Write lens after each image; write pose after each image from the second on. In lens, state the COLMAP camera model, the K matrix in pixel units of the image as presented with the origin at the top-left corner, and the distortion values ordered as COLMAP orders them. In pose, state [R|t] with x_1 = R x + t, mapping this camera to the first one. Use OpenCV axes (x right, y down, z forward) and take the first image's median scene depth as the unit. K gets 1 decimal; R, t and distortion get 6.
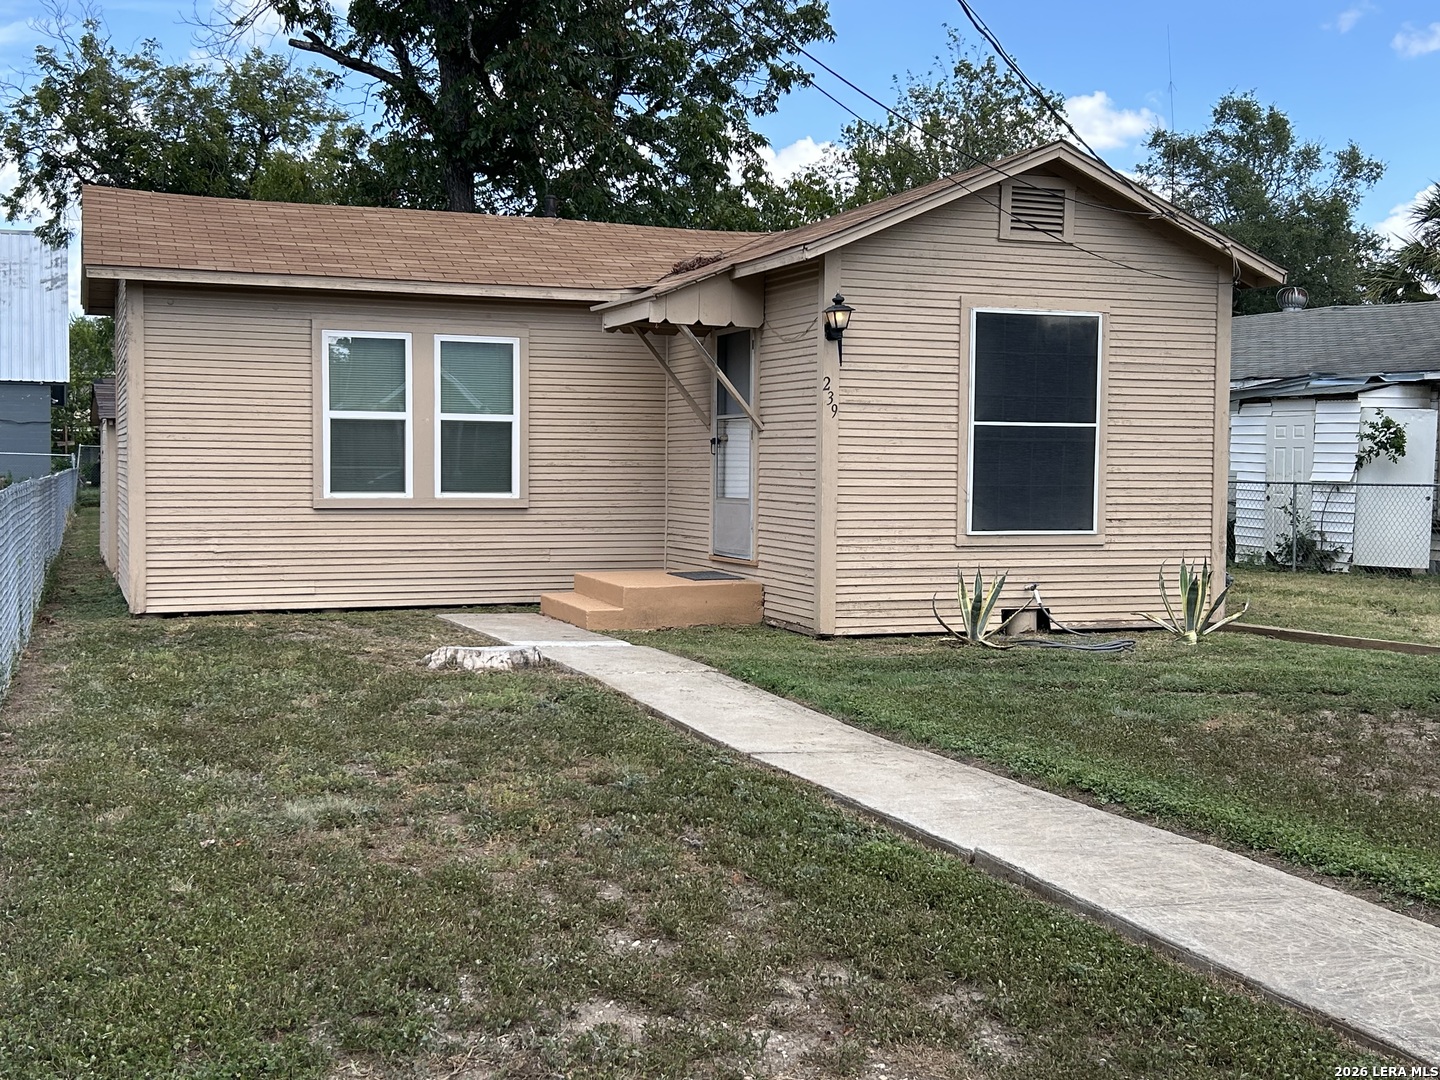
lens RADIAL K [[1706.6, 0, 727.5], [0, 1706.6, 538.3], [0, 0, 1]] dist [0.047641, 0.000000]
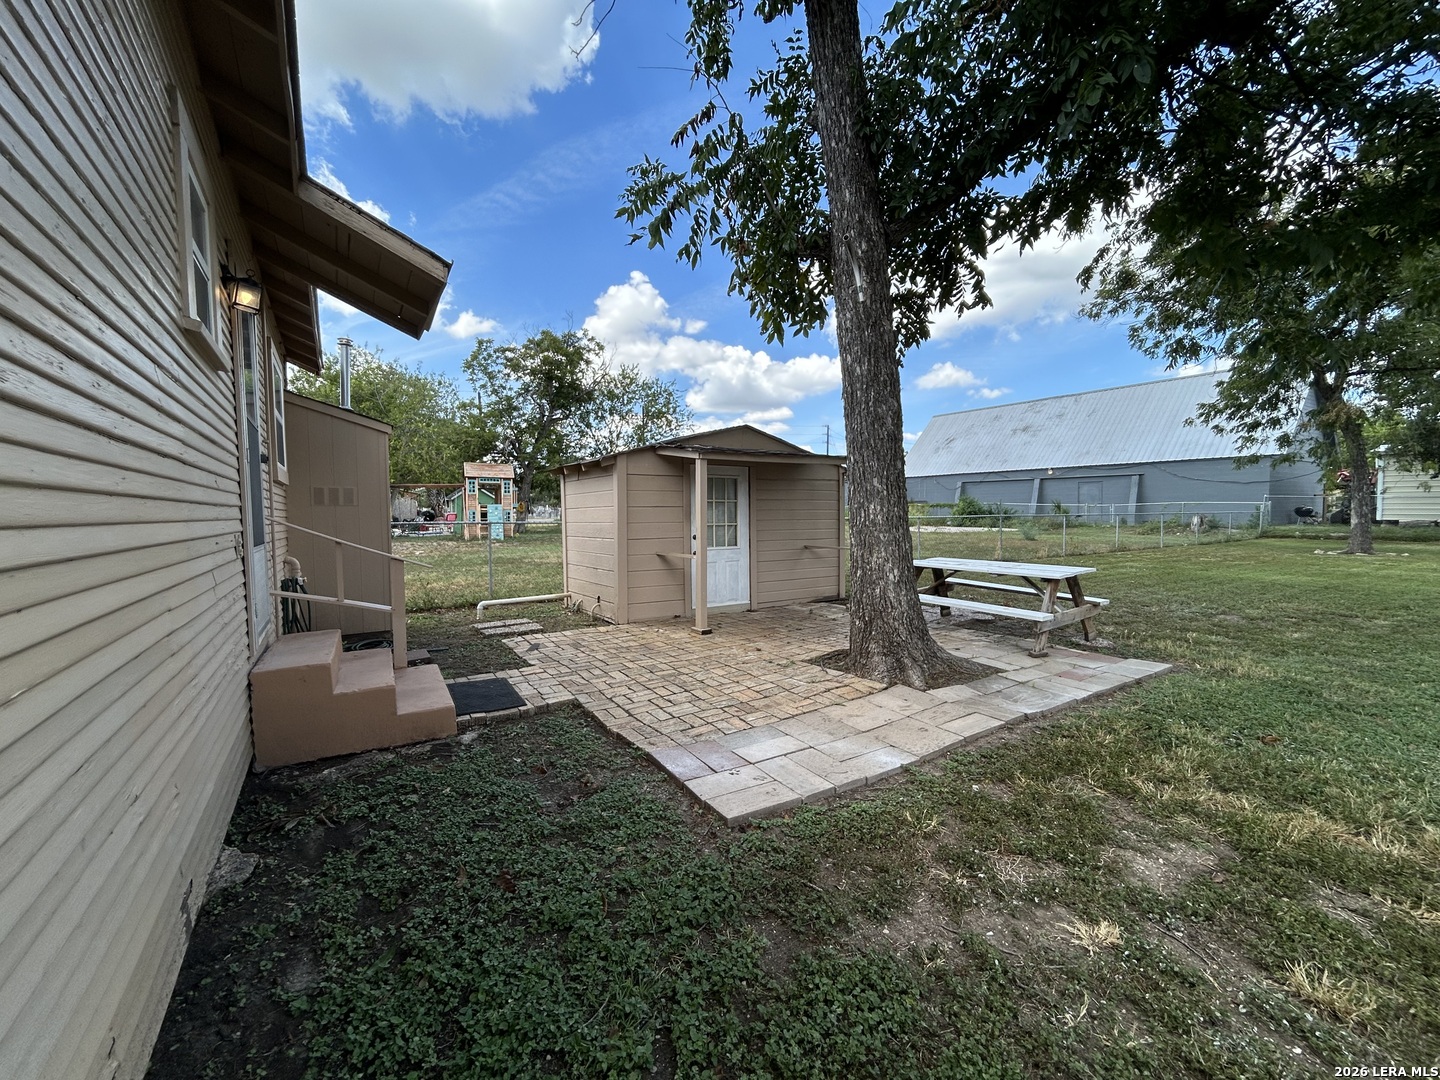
lens RADIAL K [[590.0, 0, 716.5], [0, 590.0, 542.3], [0, 0, 1]] dist [-0.000289, 0.003048]
pose [[0.208515, 0.045519, -0.976959, 0.065222], [-0.035428, 0.998612, 0.038966, -0.057334], [0.977377, 0.026487, 0.209838, 1.444768]]
